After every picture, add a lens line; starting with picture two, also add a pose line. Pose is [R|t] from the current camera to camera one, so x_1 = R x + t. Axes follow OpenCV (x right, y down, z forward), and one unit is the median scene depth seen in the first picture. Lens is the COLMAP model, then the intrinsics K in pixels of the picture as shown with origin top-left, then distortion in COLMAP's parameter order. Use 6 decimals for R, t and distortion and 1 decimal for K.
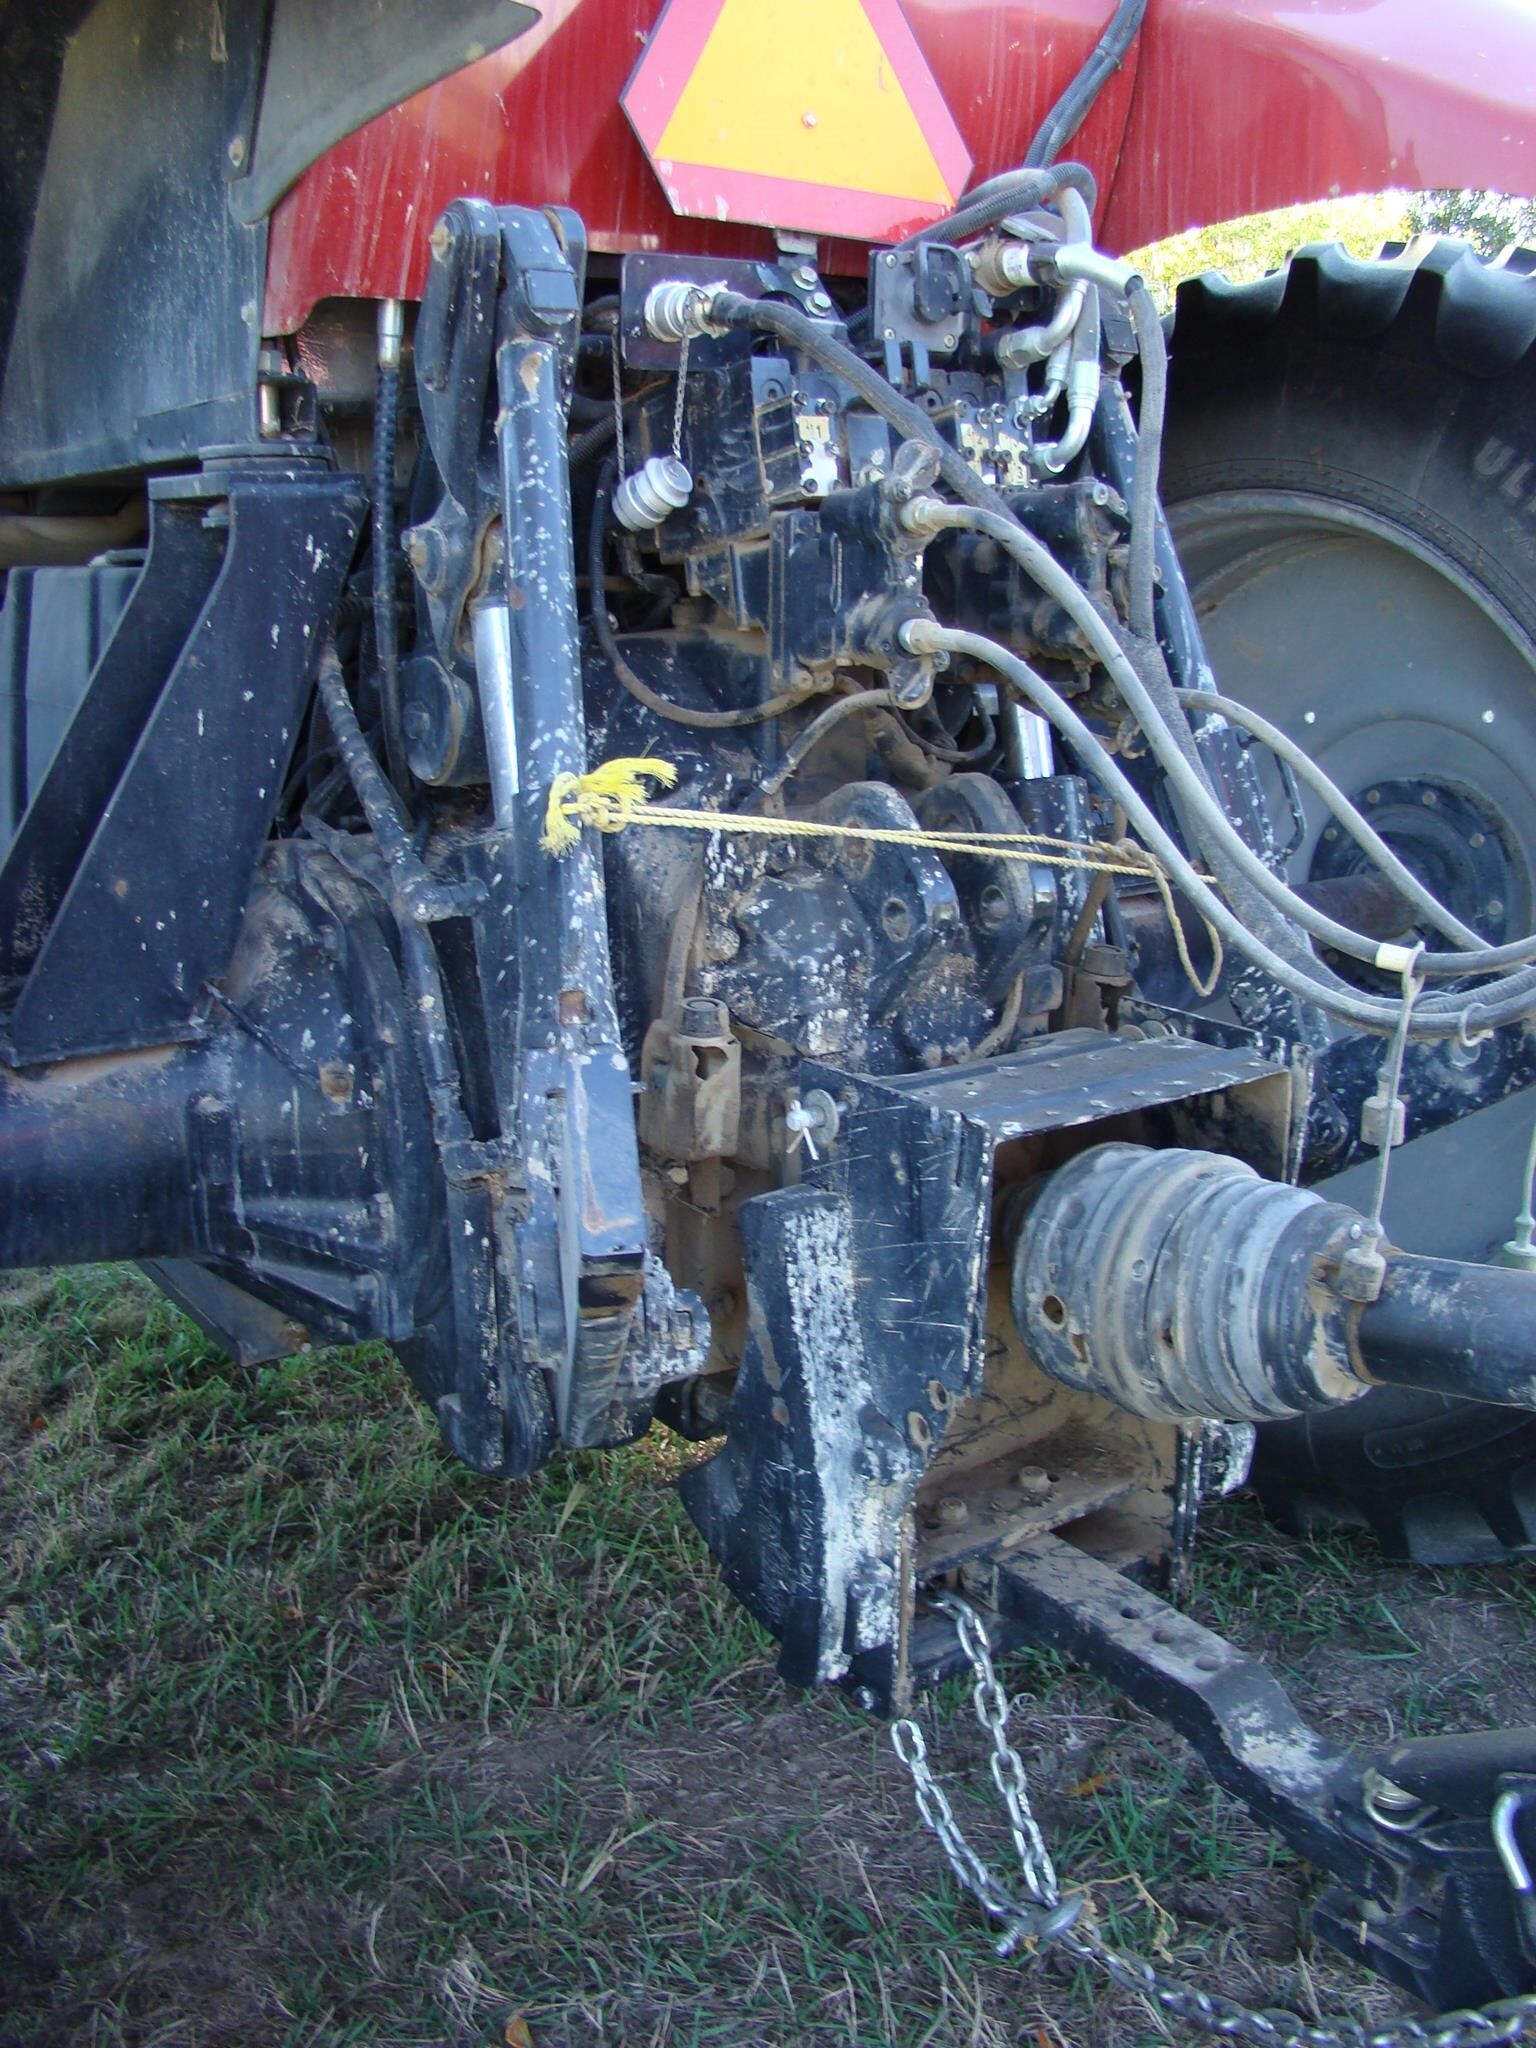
lens RADIAL K [[1930.5, 0, 768.0], [0, 1930.5, 1024.0], [0, 0, 1]] dist [-0.176384, 0.120594]
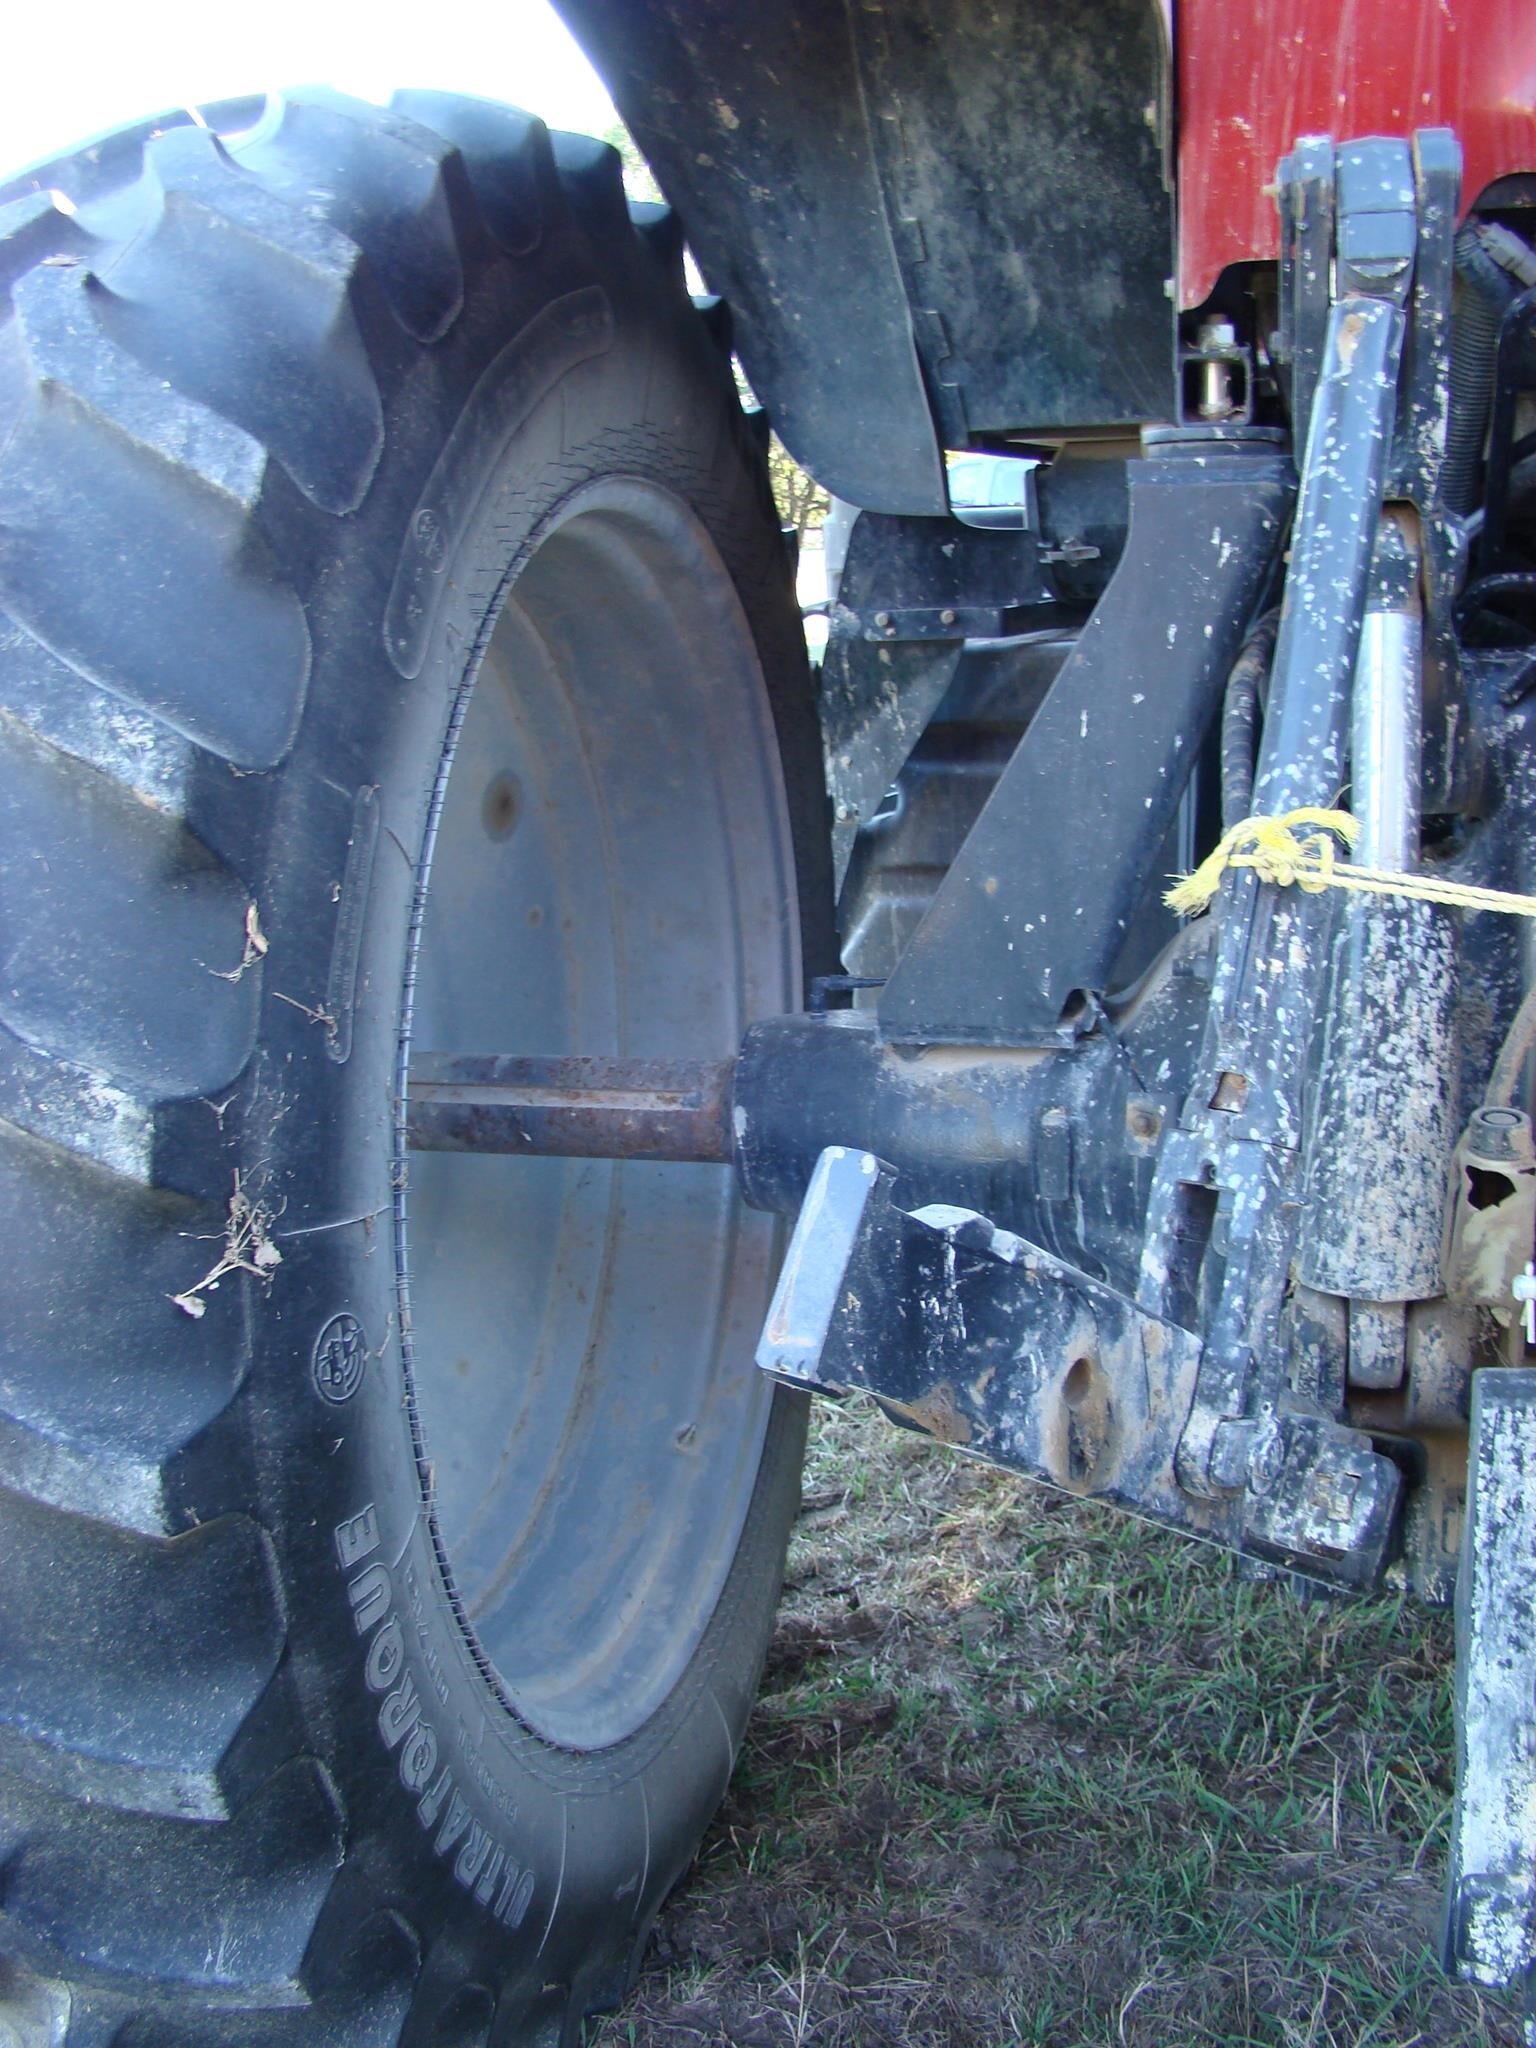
lens RADIAL K [[1930.5, 0, 768.0], [0, 1930.5, 1024.0], [0, 0, 1]] dist [-0.176384, 0.120594]
pose [[0.641036, 0.165211, -0.749519, 0.364945], [-0.145041, 0.985038, 0.093076, -0.080055], [0.753682, 0.049046, 0.655407, 0.264169]]
